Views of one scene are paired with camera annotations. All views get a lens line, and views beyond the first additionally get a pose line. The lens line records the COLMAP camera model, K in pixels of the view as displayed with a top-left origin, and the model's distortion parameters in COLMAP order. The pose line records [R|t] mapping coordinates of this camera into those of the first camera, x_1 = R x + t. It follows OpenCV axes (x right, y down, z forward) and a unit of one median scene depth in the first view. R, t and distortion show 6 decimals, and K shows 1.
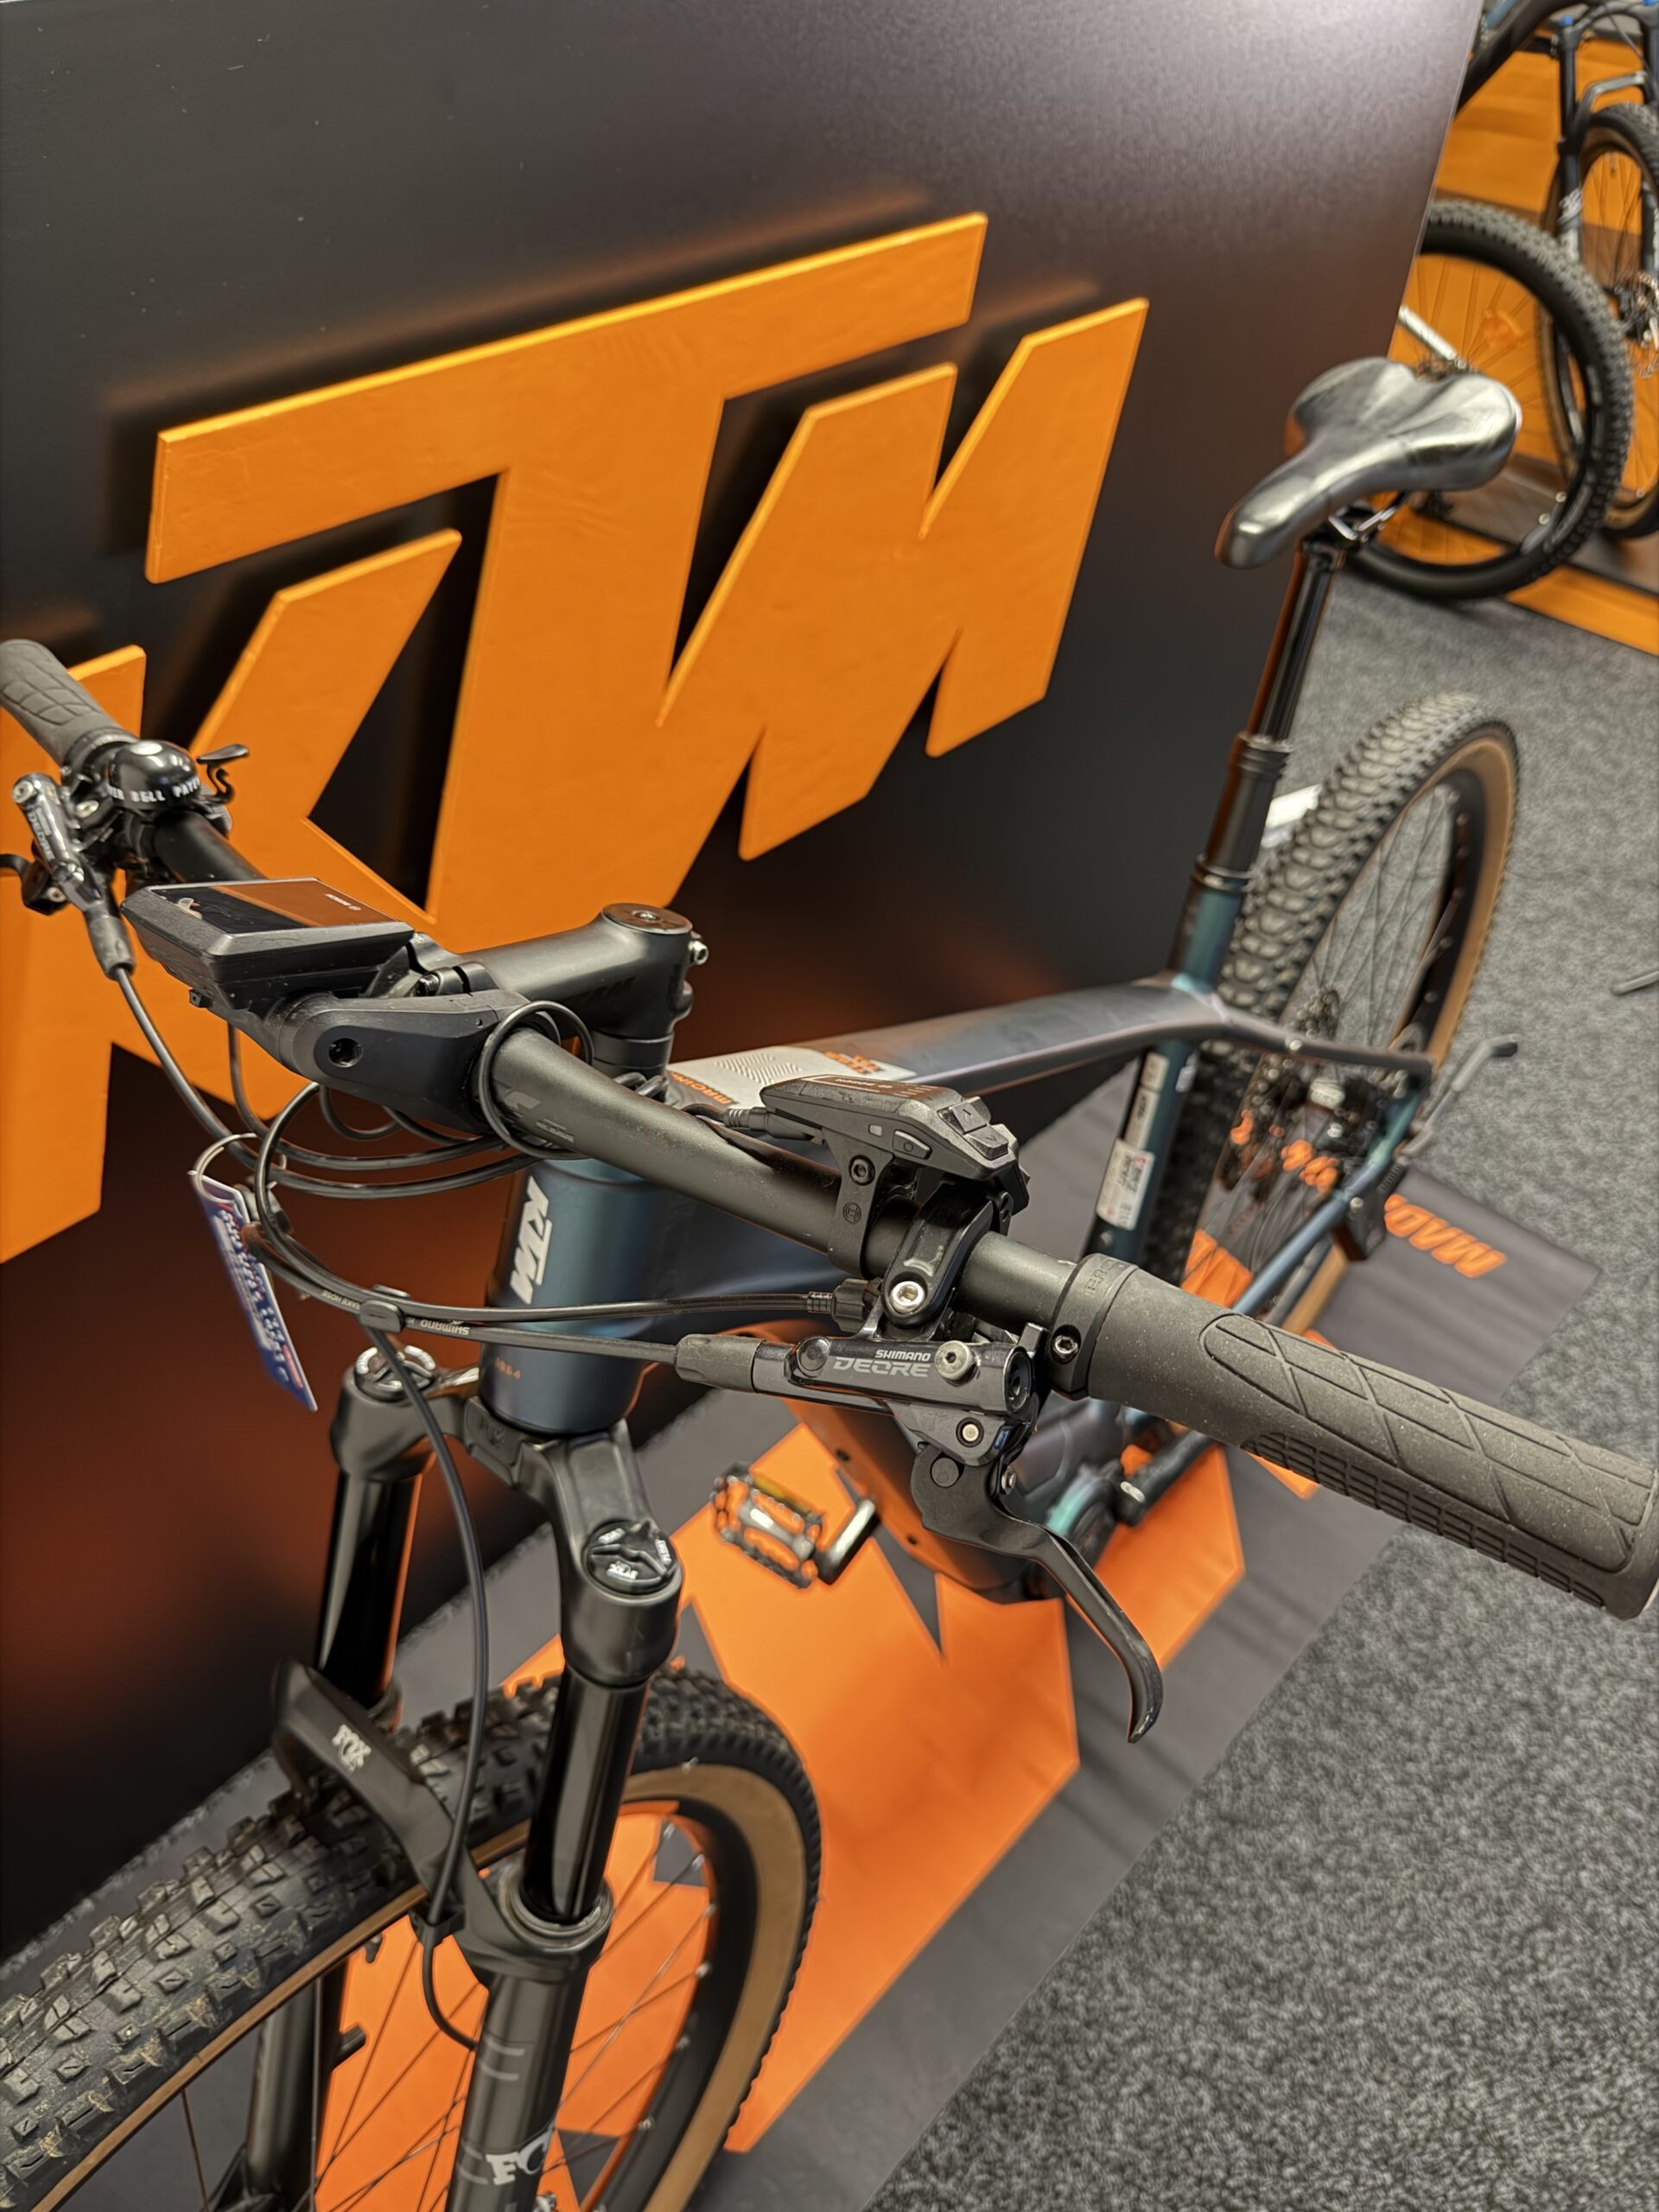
lens RADIAL K [[1585.2, 0, 827.4], [0, 1585.2, 1111.9], [0, 0, 1]] dist [-0.018588, -0.001172]
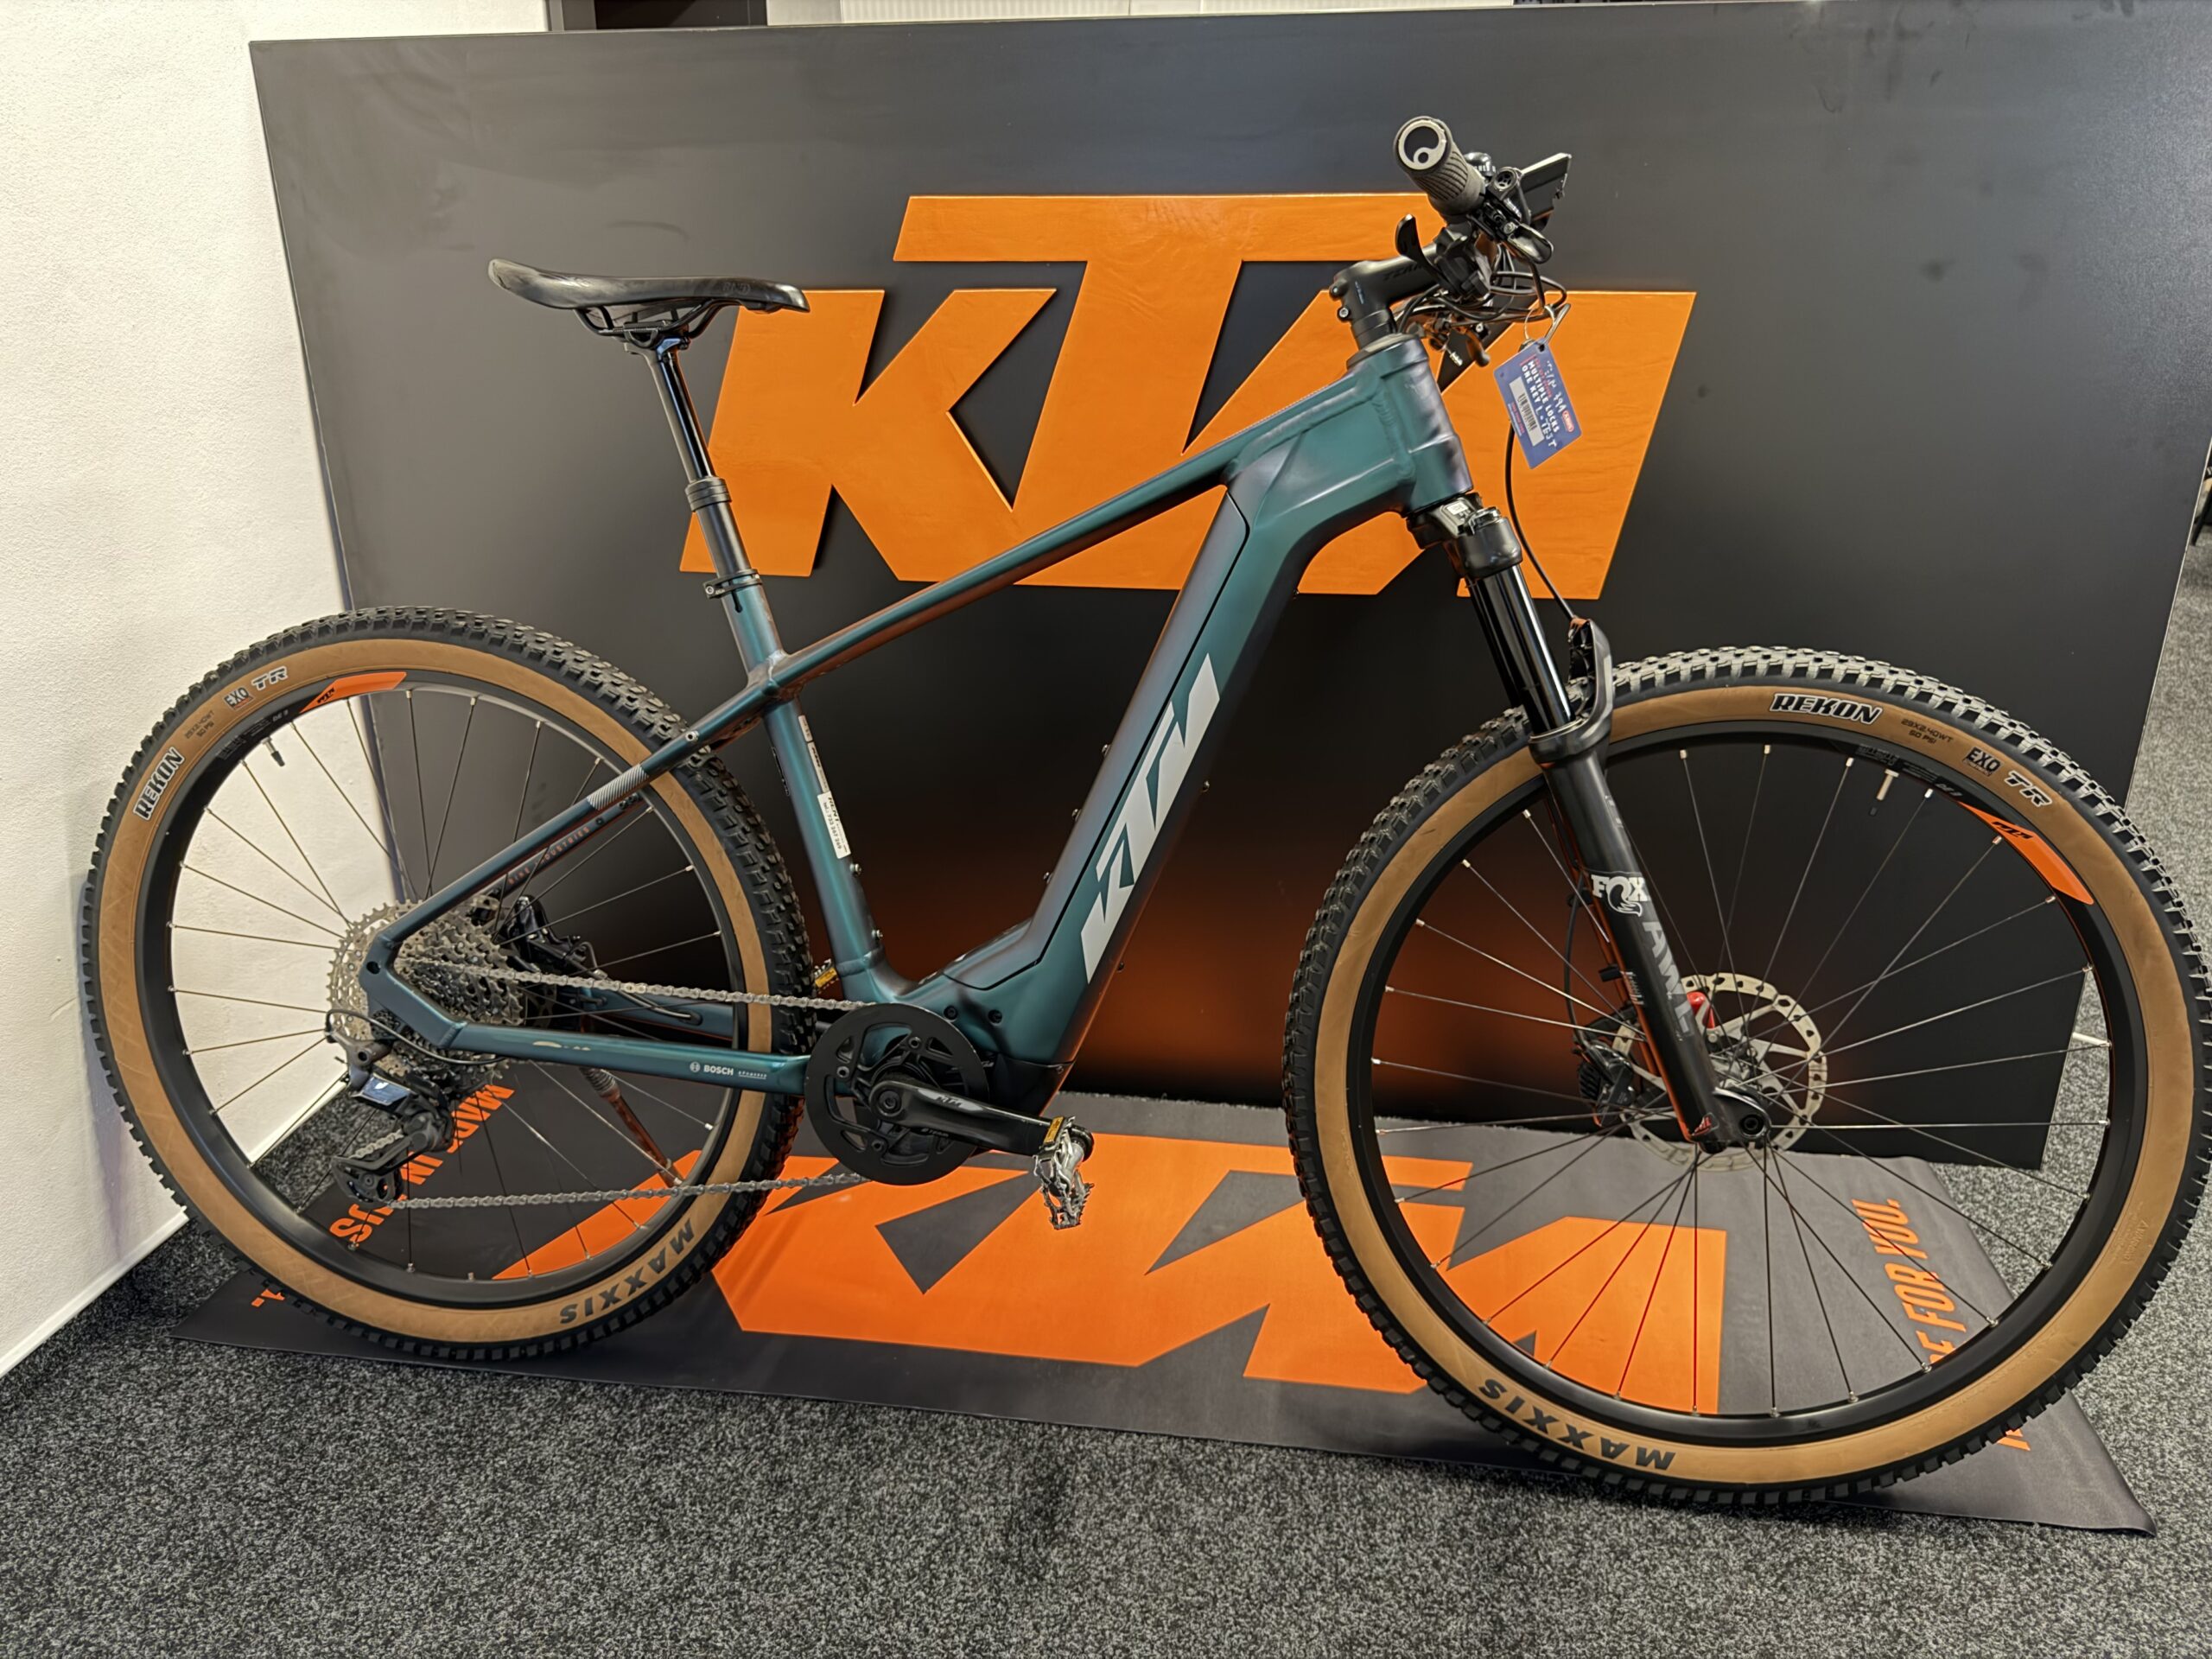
lens RADIAL K [[1579.3, 0, 1104.0], [0, 1579.3, 830.2], [0, 0, 1]] dist [-0.003960, -0.005048]
pose [[0.570647, 0.259603, -0.779082, 0.967684], [-0.544034, 0.830167, -0.121858, 0.255288], [0.615133, 0.493385, 0.614965, 0.107770]]
